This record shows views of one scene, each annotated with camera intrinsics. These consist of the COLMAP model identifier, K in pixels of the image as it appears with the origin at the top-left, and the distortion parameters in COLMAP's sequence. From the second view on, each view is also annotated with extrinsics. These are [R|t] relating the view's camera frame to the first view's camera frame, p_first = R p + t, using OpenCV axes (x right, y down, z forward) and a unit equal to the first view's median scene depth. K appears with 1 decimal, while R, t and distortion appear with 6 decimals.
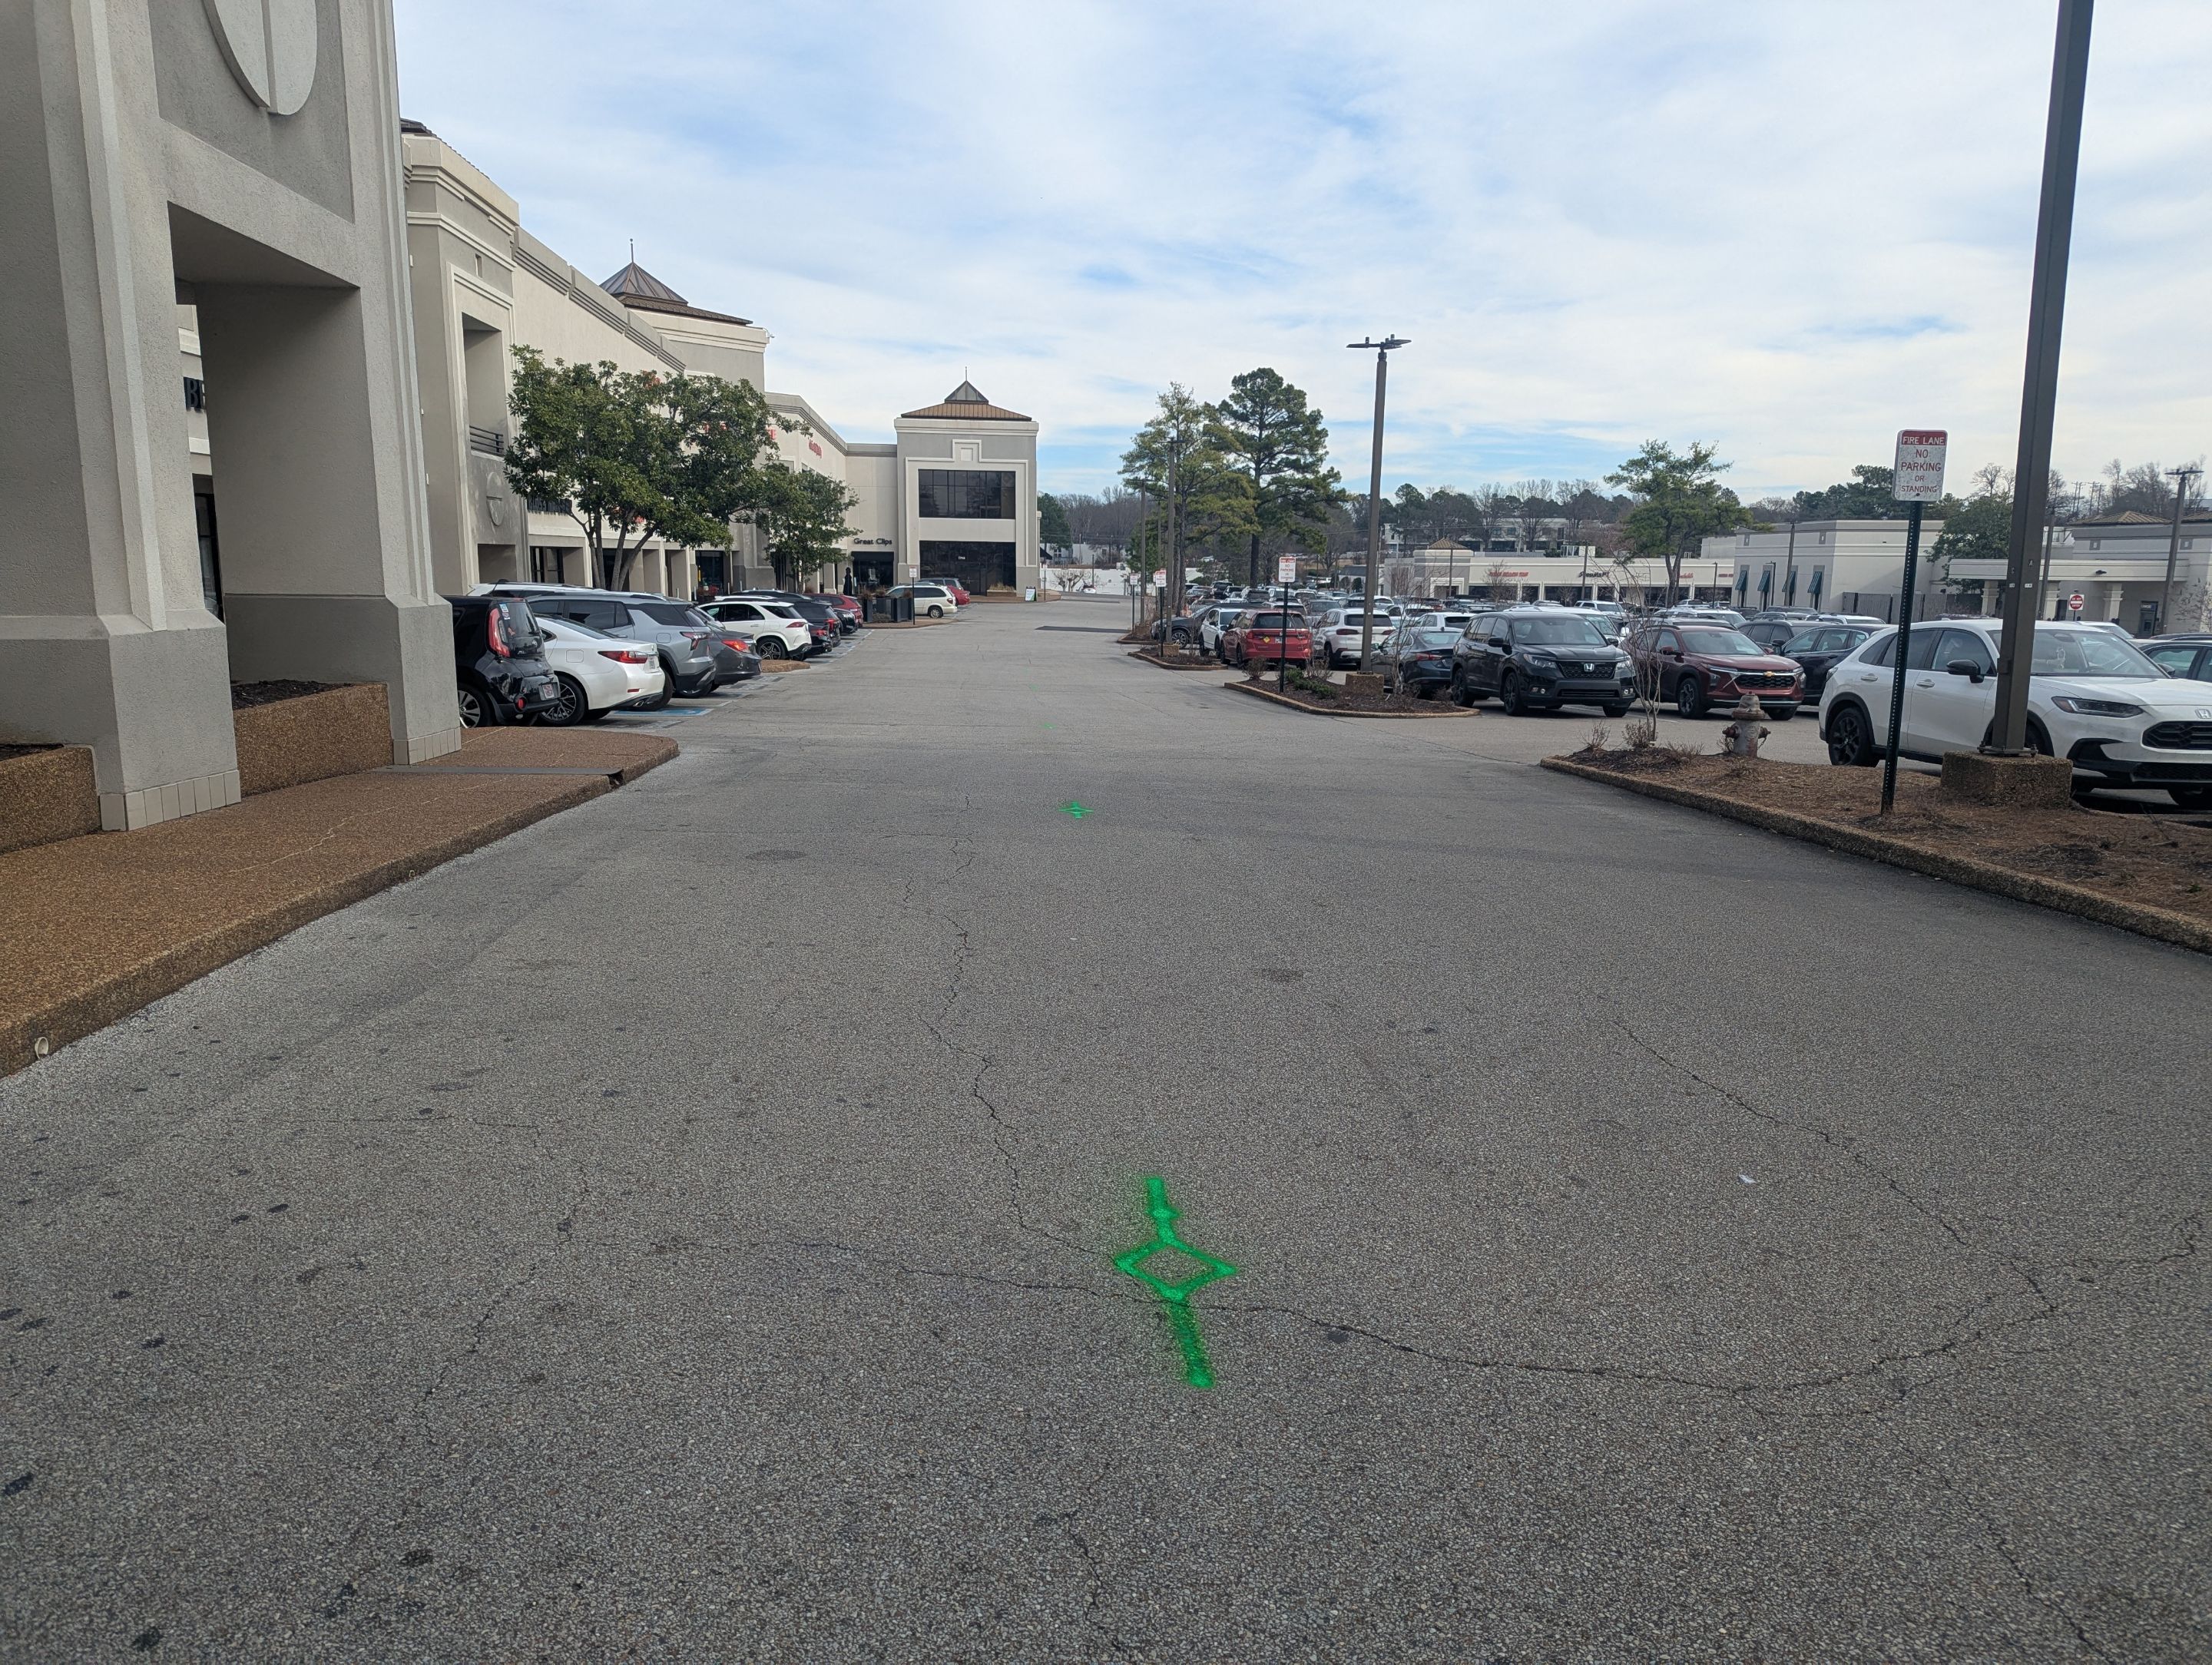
lens RADIAL K [[1555.7, 0, 1113.8], [0, 1555.7, 780.5], [0, 0, 1]] dist [0.060332, -0.064156]
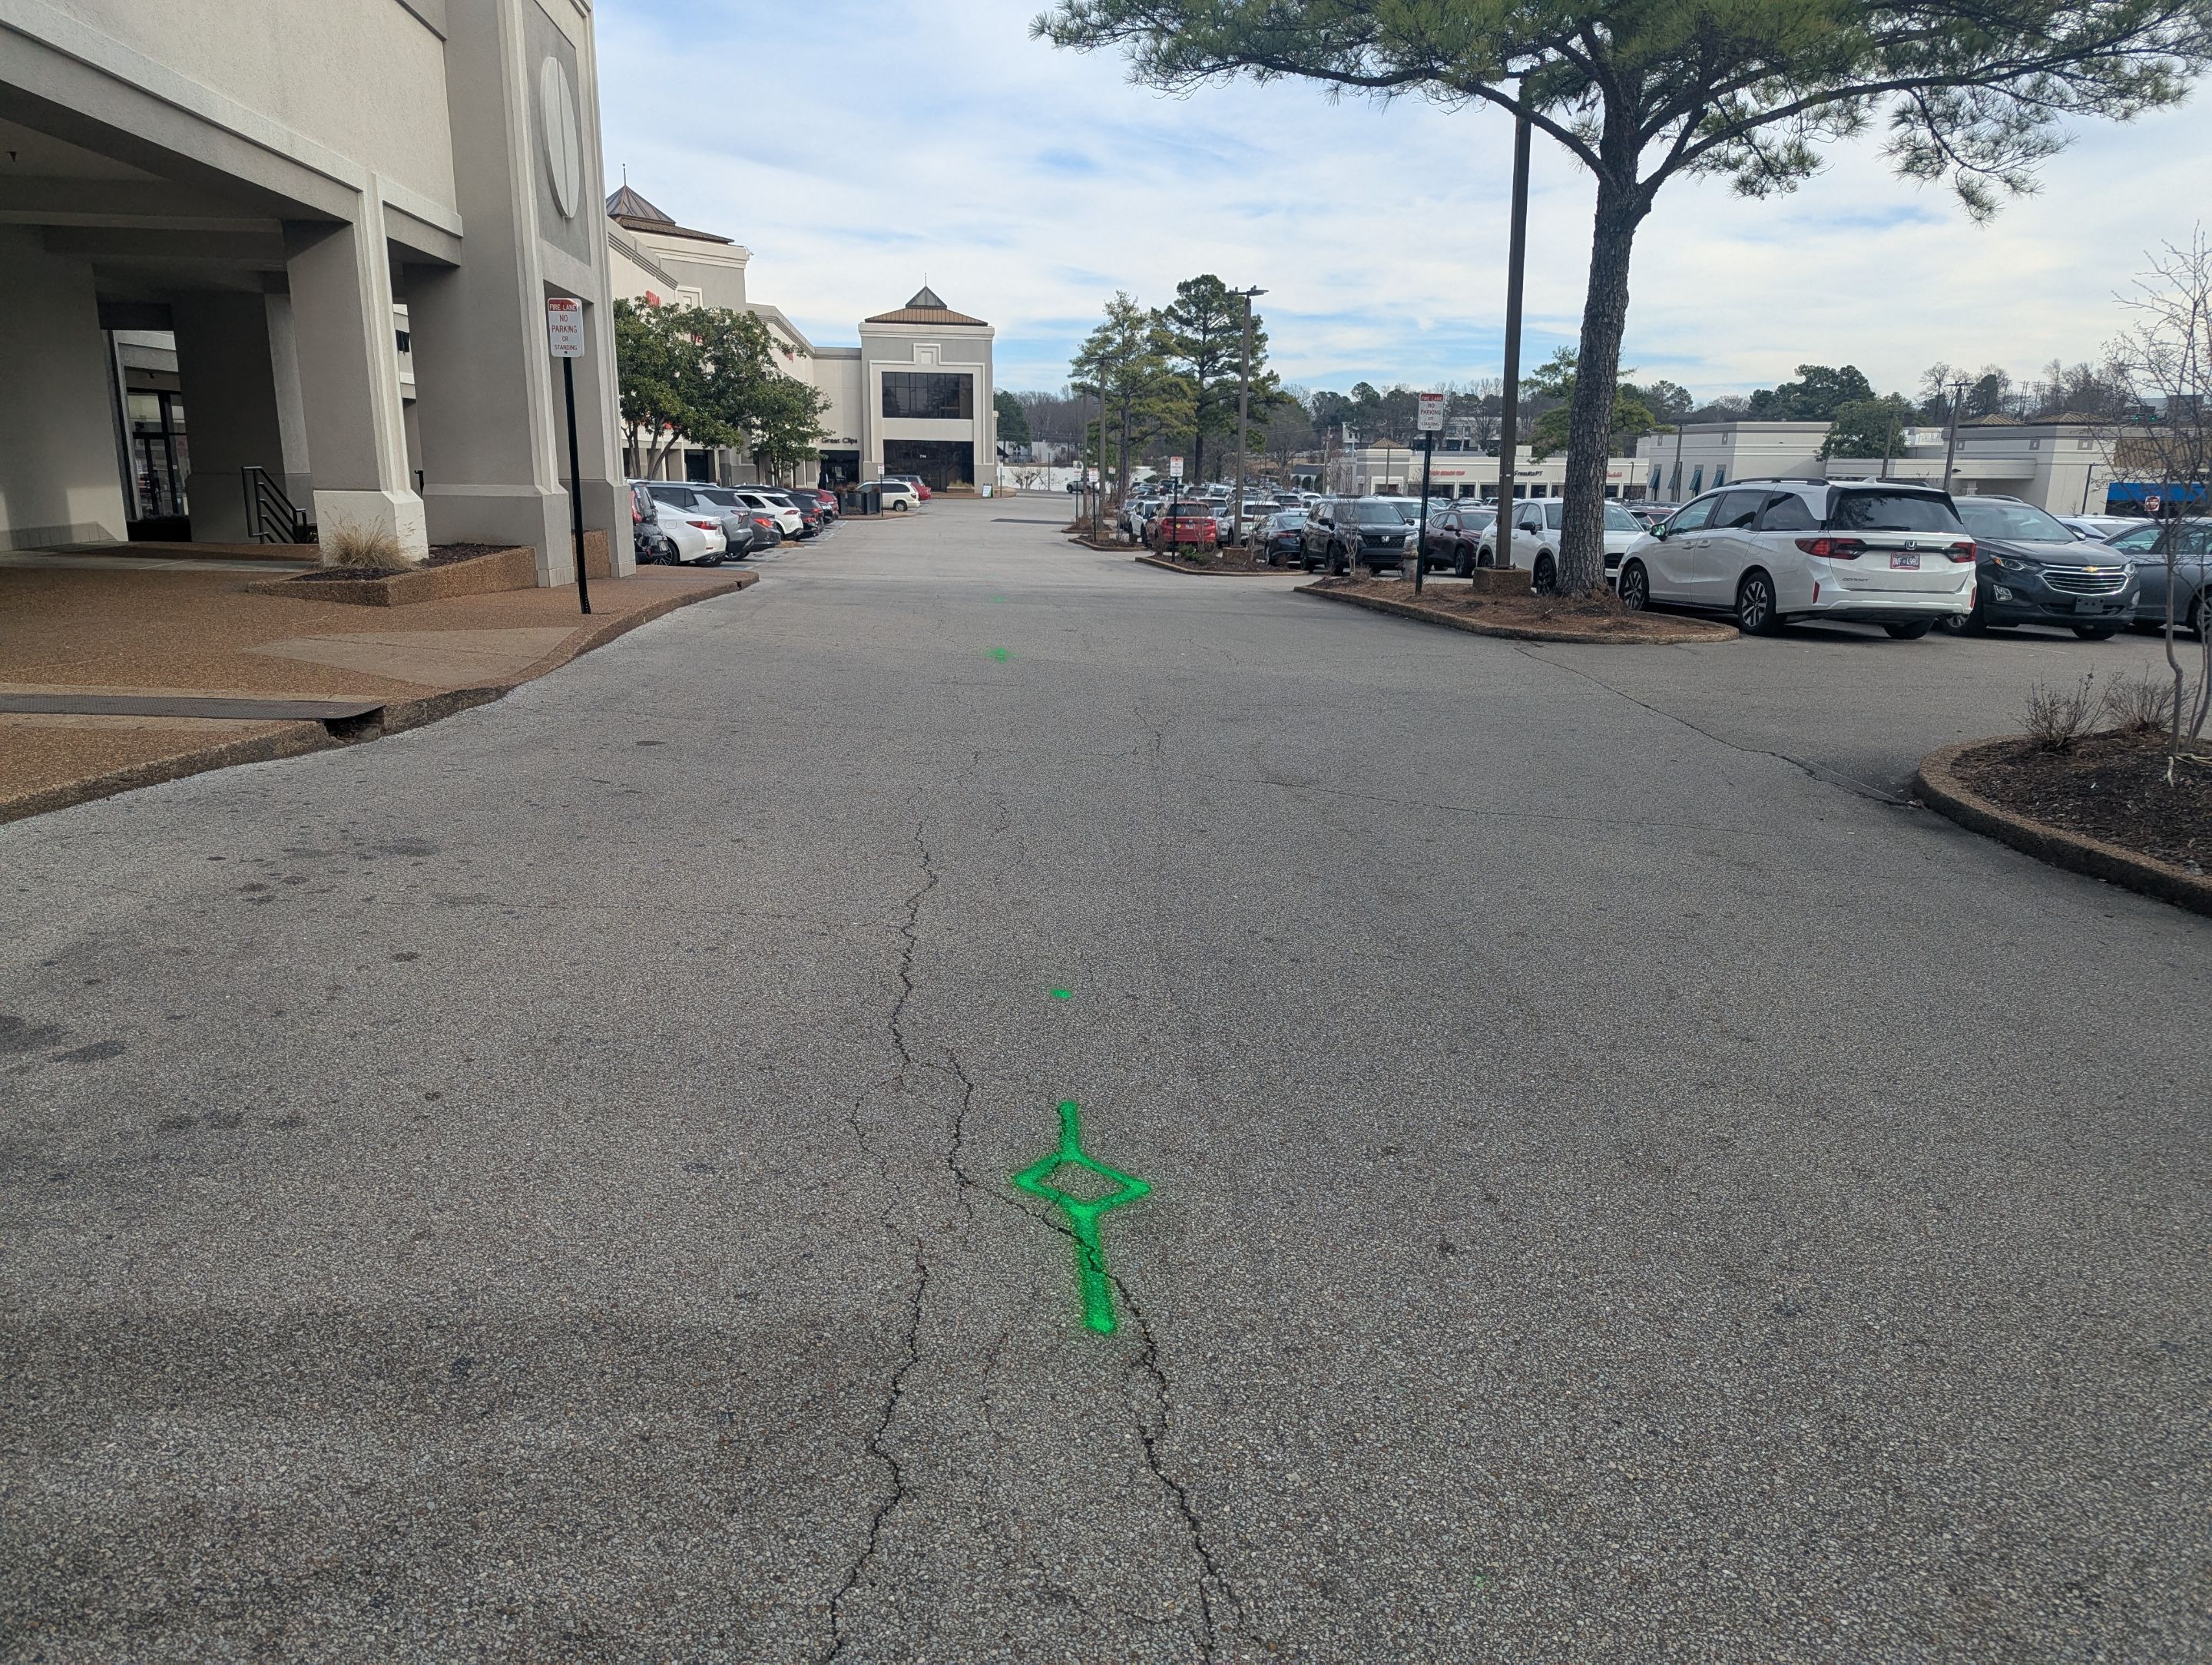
lens RADIAL K [[1567.2, 0, 1088.2], [0, 1567.2, 788.8], [0, 0, 1]] dist [0.056723, -0.054013]
pose [[0.999966, 0.000076, 0.008265, 0.007221], [-0.000627, 0.997772, 0.066717, 0.013306], [-0.008242, -0.066720, 0.997738, -0.095836]]
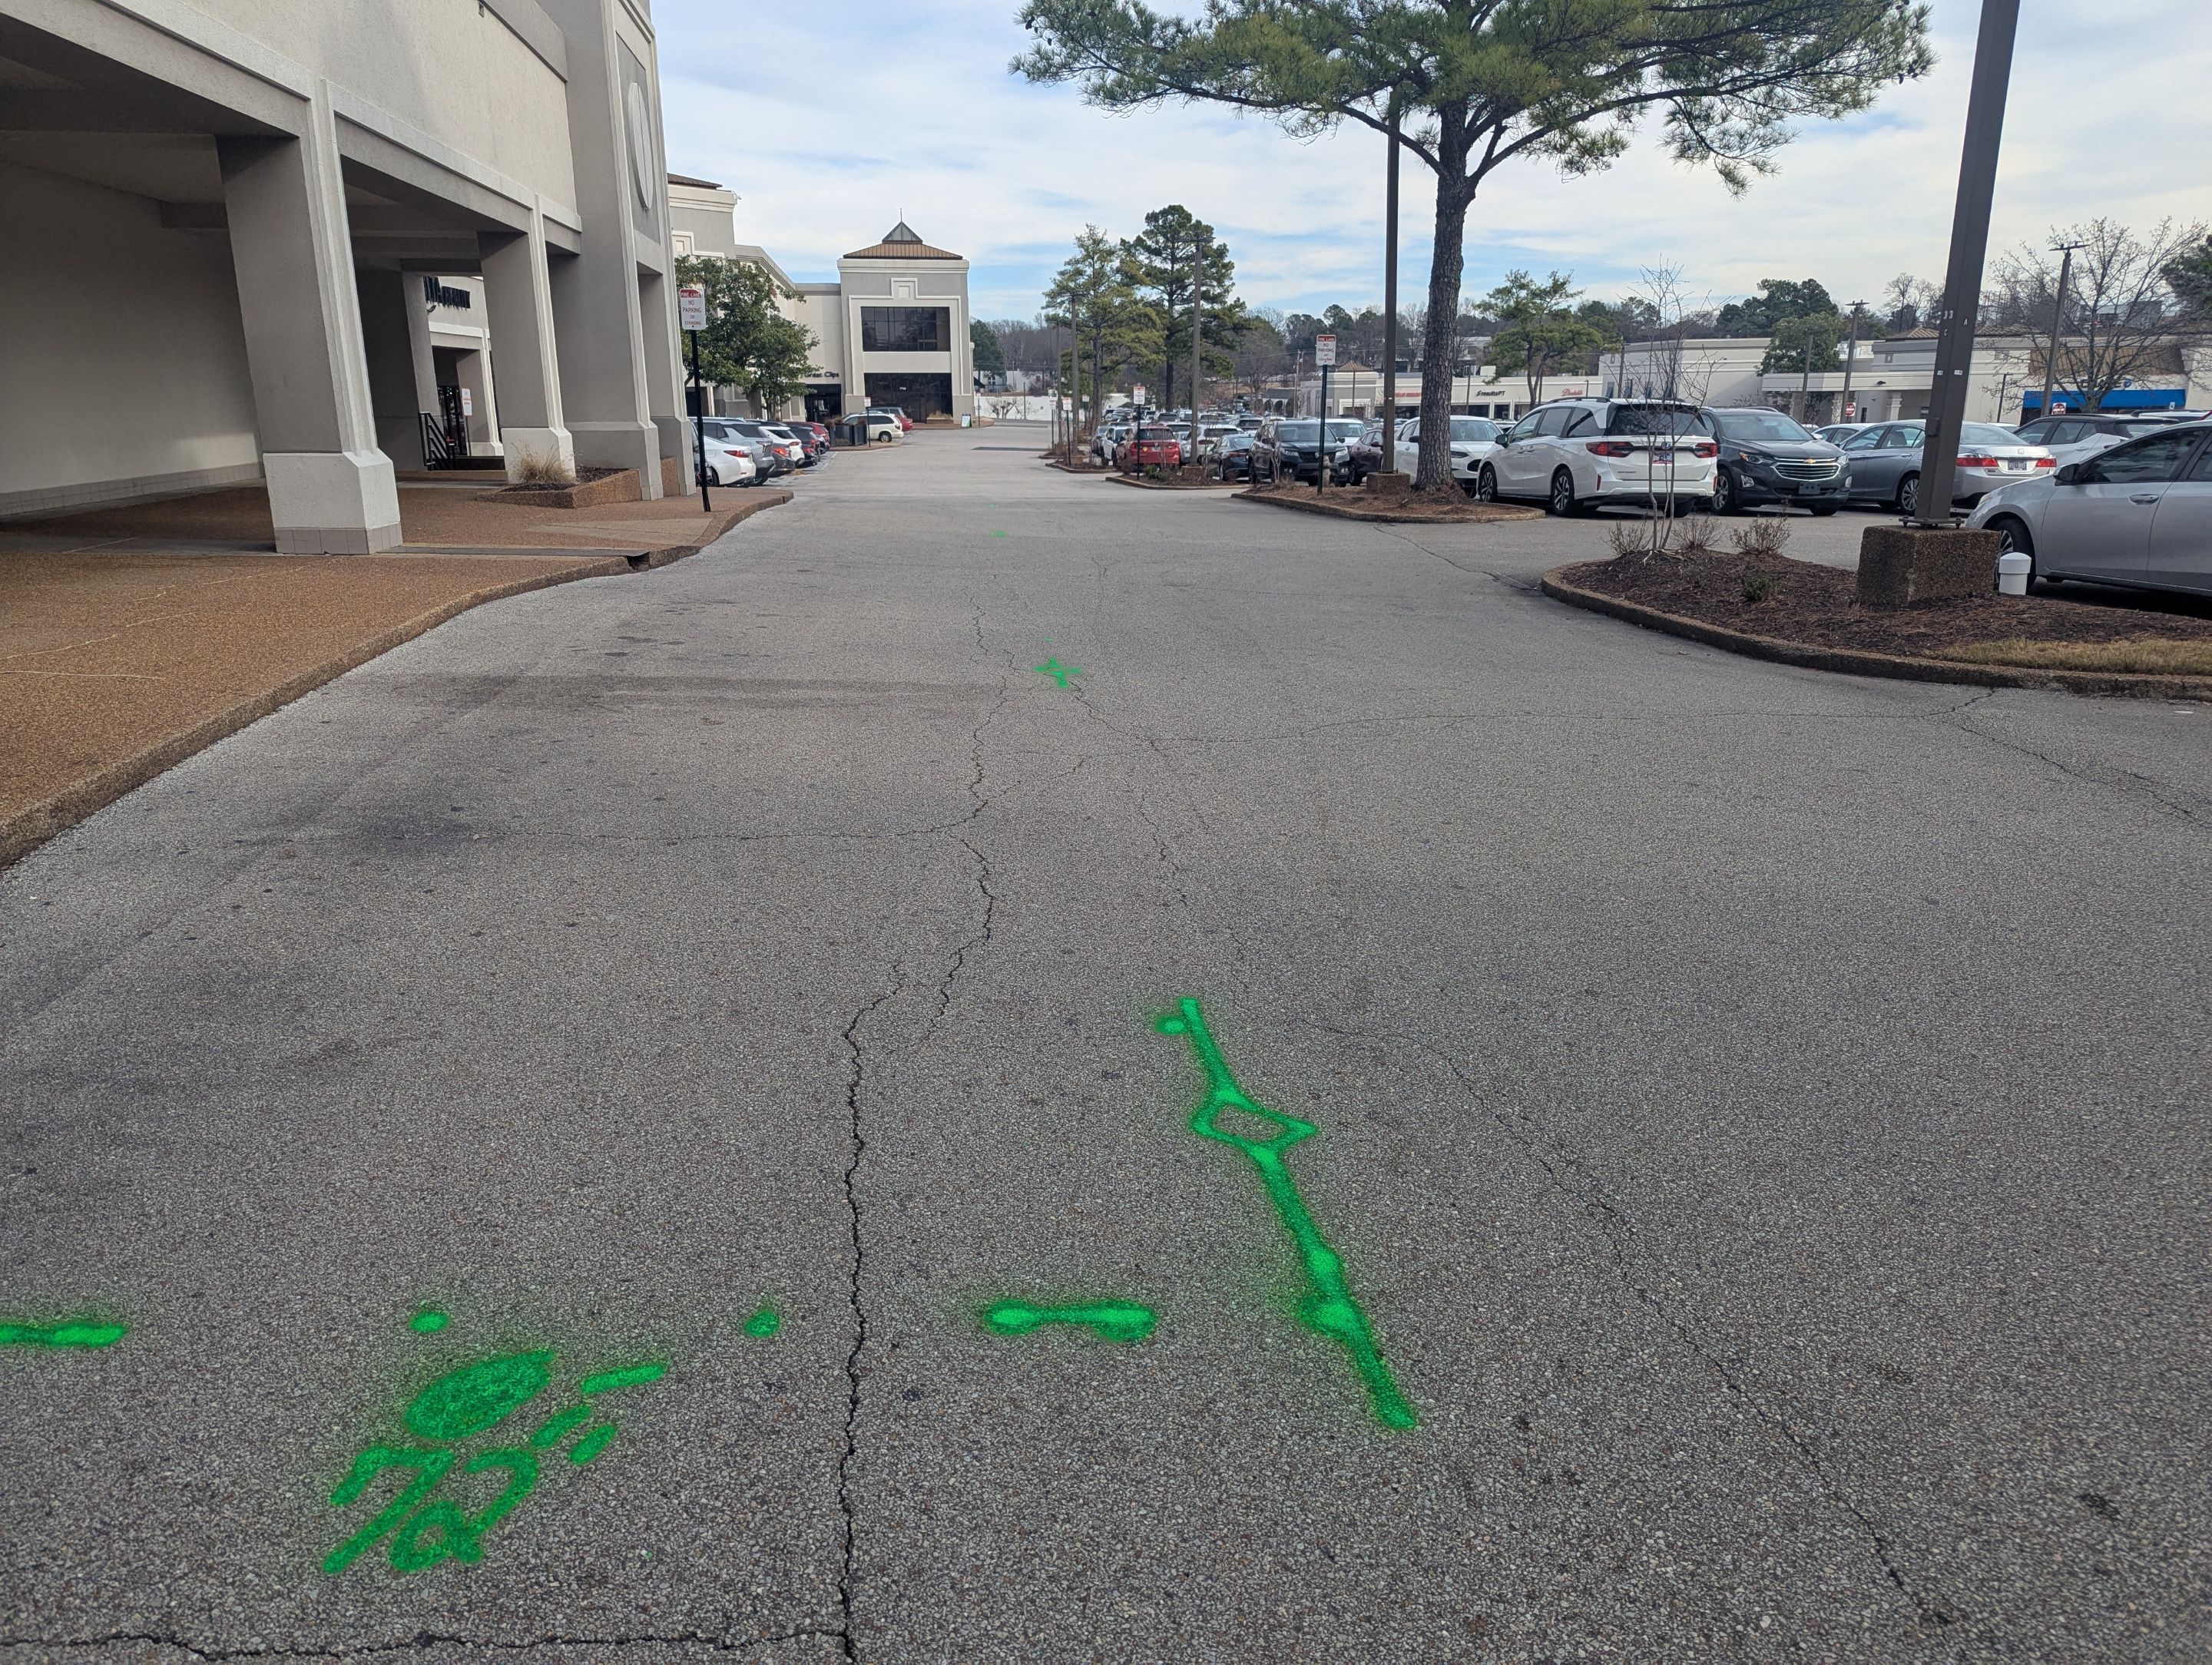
lens RADIAL K [[1567.2, 0, 1088.2], [0, 1567.2, 788.8], [0, 0, 1]] dist [0.056723, -0.054013]
pose [[0.999571, -0.022917, 0.018215, 0.007287], [0.020777, 0.993704, 0.110092, 0.020526], [-0.020623, -0.109666, 0.993755, -0.152965]]
